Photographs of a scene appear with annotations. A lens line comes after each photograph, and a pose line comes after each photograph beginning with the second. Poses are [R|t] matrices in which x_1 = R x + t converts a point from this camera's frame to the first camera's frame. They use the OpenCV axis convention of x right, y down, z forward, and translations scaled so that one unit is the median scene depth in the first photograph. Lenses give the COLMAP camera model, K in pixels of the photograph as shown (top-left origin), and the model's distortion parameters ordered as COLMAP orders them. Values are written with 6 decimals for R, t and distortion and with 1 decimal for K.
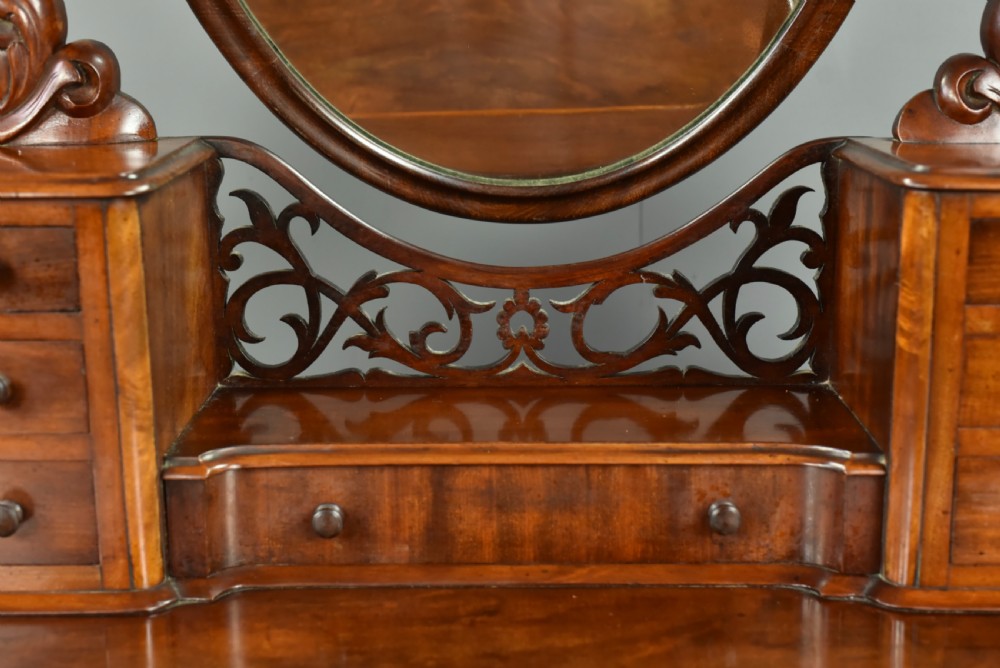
lens RADIAL K [[1517.5, 0, 503.5], [0, 1517.5, 334.7], [0, 0, 1]] dist [-0.010327, 0.001105]
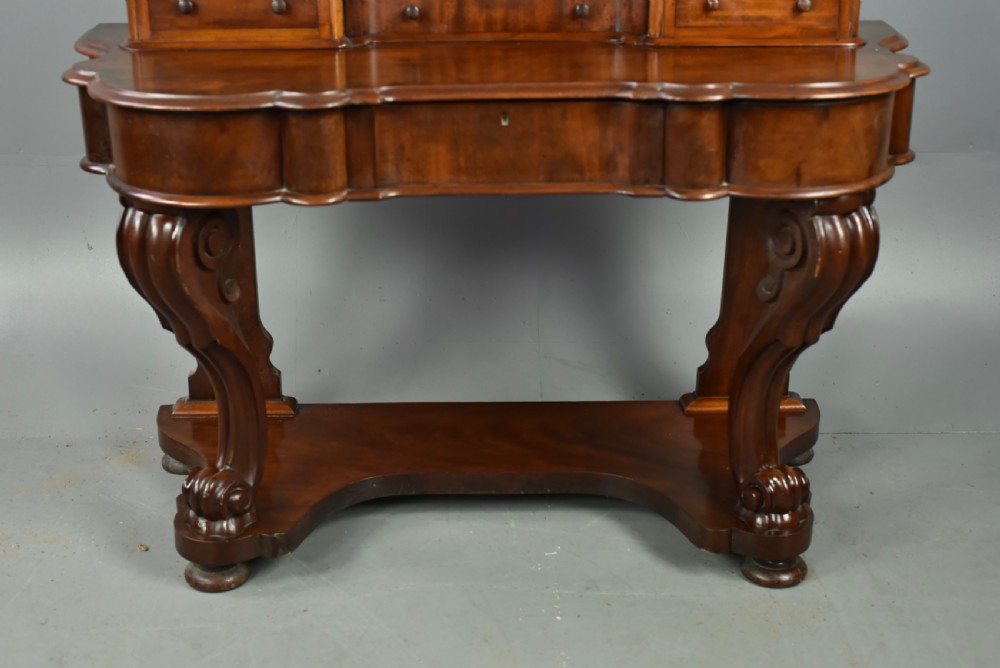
lens RADIAL K [[1450.4, 0, 500.0], [0, 1450.4, 334.0], [0, 0, 1]] dist [-0.012756, 0.024515]
pose [[0.998623, -0.011157, 0.051253, -0.100526], [0.001768, 0.983721, 0.179696, 0.206619], [-0.052423, -0.179358, 0.982386, -1.266638]]
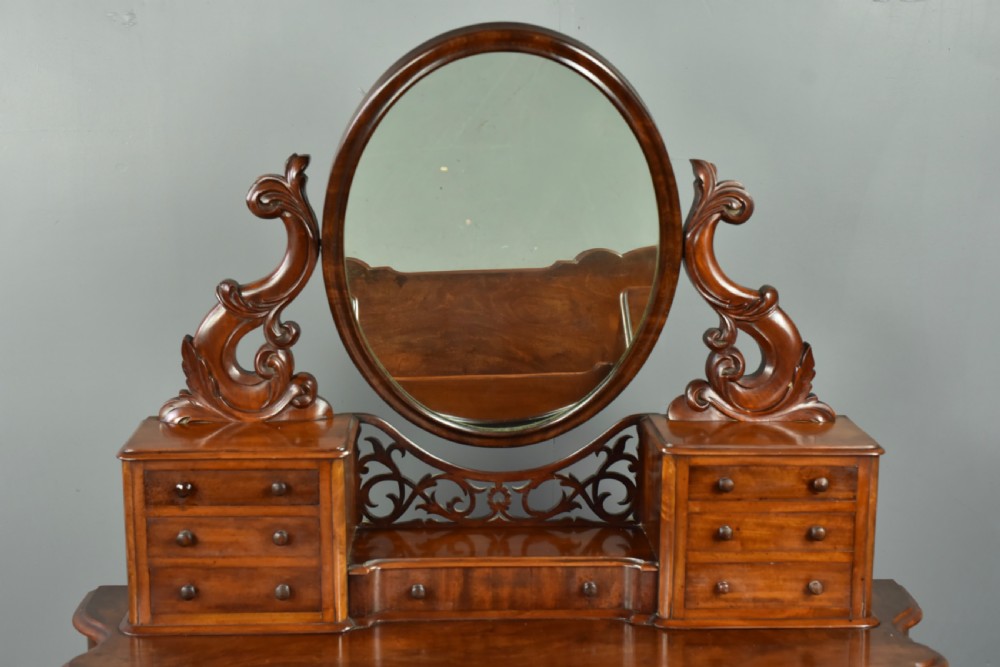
lens RADIAL K [[1450.4, 0, 500.0], [0, 1450.4, 333.5], [0, 0, 1]] dist [-0.012756, 0.024515]
pose [[0.998594, 0.002449, 0.052946, -0.108071], [-0.000059, 0.998983, -0.045093, -0.166760], [-0.053003, 0.045026, 0.997579, -1.196781]]
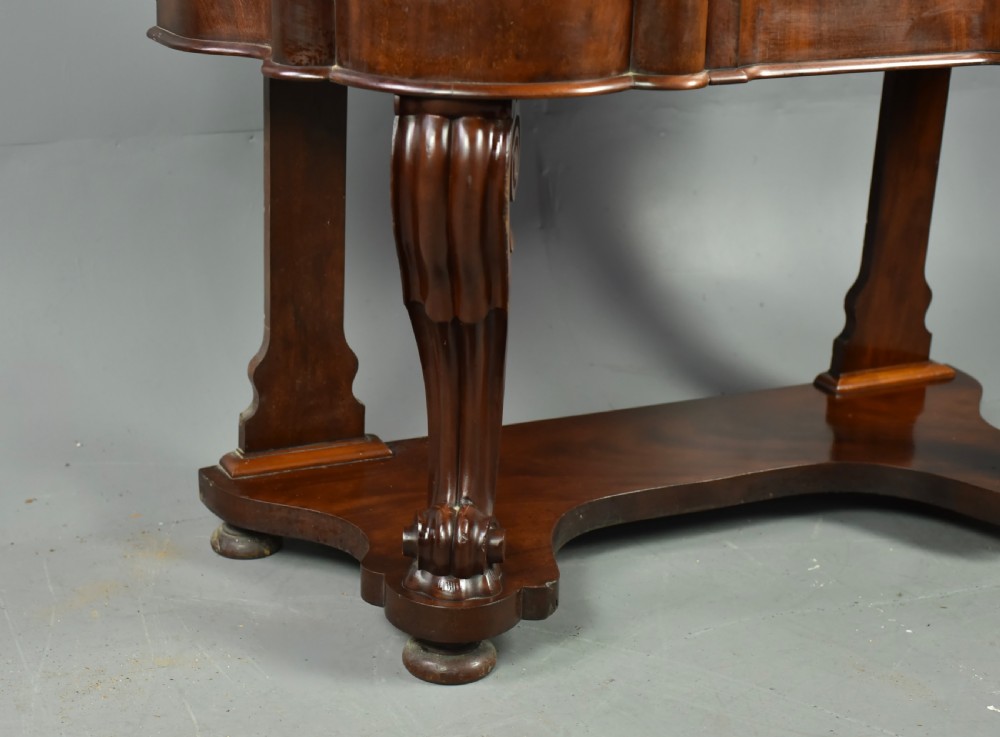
lens RADIAL K [[1660.1, 0, 460.6], [0, 1660.1, 393.7], [0, 0, 1]] dist [0.022471, 0.055342]
pose [[0.900171, -0.119395, 0.418851, -1.154235], [0.065528, 0.987872, 0.140766, 0.436223], [-0.430578, -0.099266, 0.897078, -0.697539]]
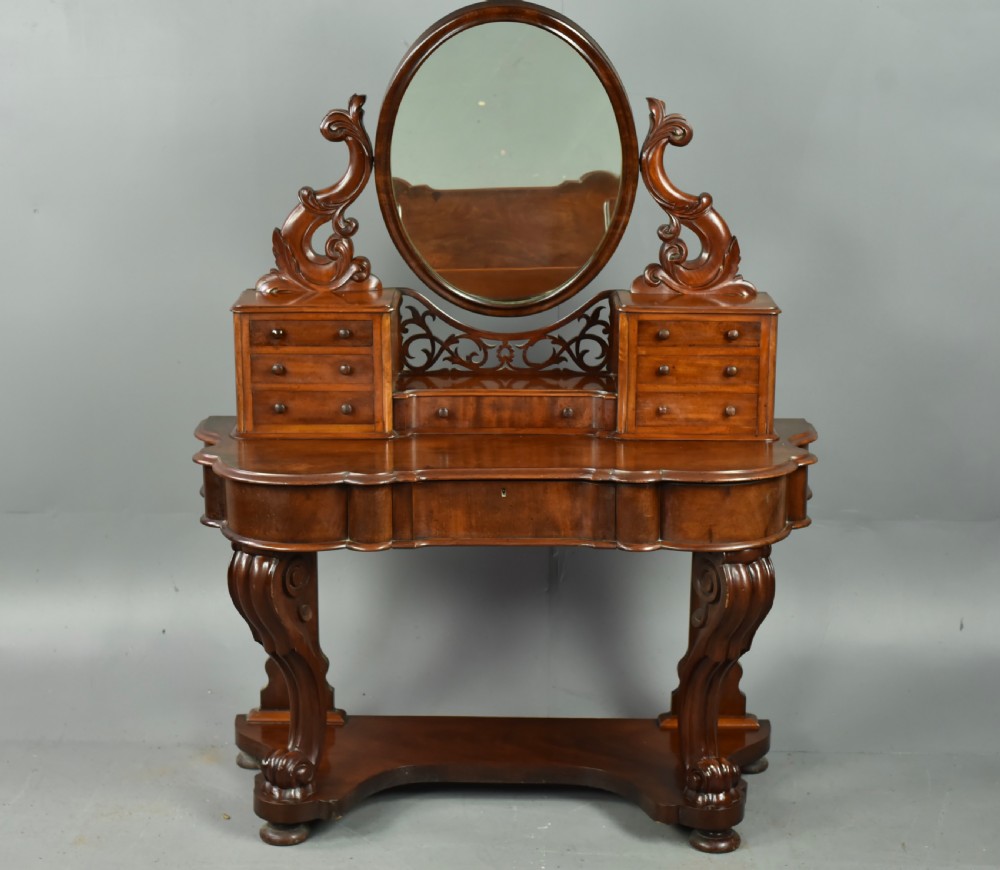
lens RADIAL K [[1920.0, 0, 494.8], [0, 1920.0, 434.9], [0, 0, 1]] dist [-0.017631, -0.049082]
pose [[0.999962, 0.008295, 0.002538, -0.017759], [-0.008332, 0.999855, 0.014855, 0.106848], [-0.002414, -0.014875, 0.999886, -2.985593]]
